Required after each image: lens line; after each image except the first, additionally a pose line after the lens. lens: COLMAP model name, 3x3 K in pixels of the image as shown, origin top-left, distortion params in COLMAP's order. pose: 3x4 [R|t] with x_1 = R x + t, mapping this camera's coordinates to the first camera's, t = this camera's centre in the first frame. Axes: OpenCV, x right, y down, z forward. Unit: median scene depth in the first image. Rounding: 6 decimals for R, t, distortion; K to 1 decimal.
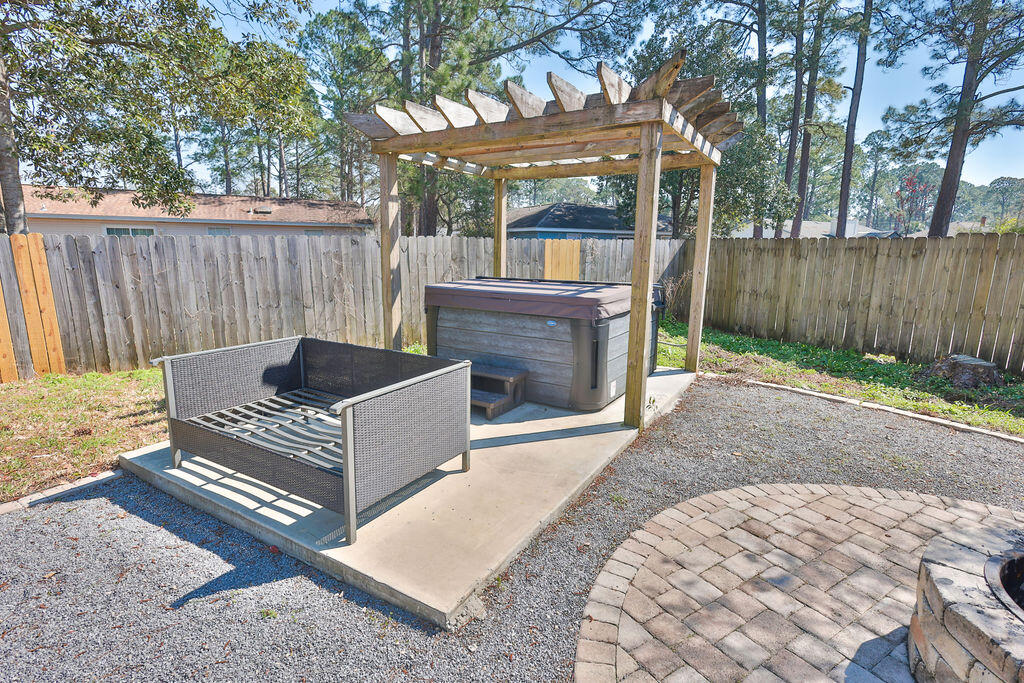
lens RADIAL K [[506.6, 0, 512.0], [0, 506.6, 341.5], [0, 0, 1]] dist [0.004487, 0.000591]
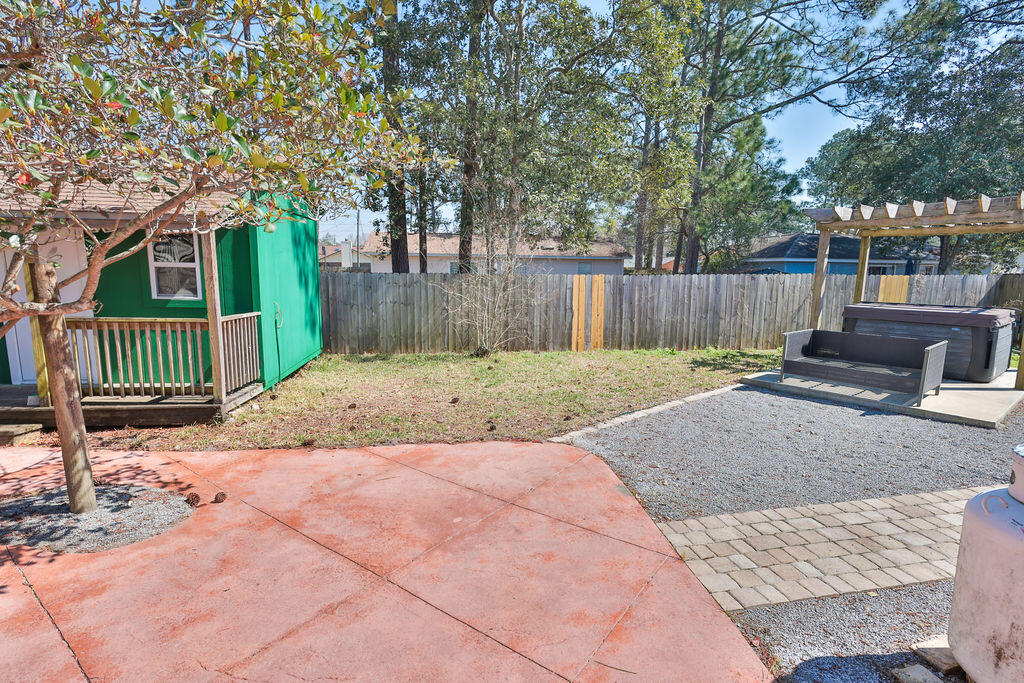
lens RADIAL K [[506.6, 0, 512.0], [0, 506.6, 341.5], [0, 0, 1]] dist [0.004487, 0.000591]
pose [[0.942061, 0.047591, -0.332048, -0.558562], [-0.063873, 0.997223, -0.038288, 0.122853], [0.329304, 0.057279, 0.942485, -0.820294]]
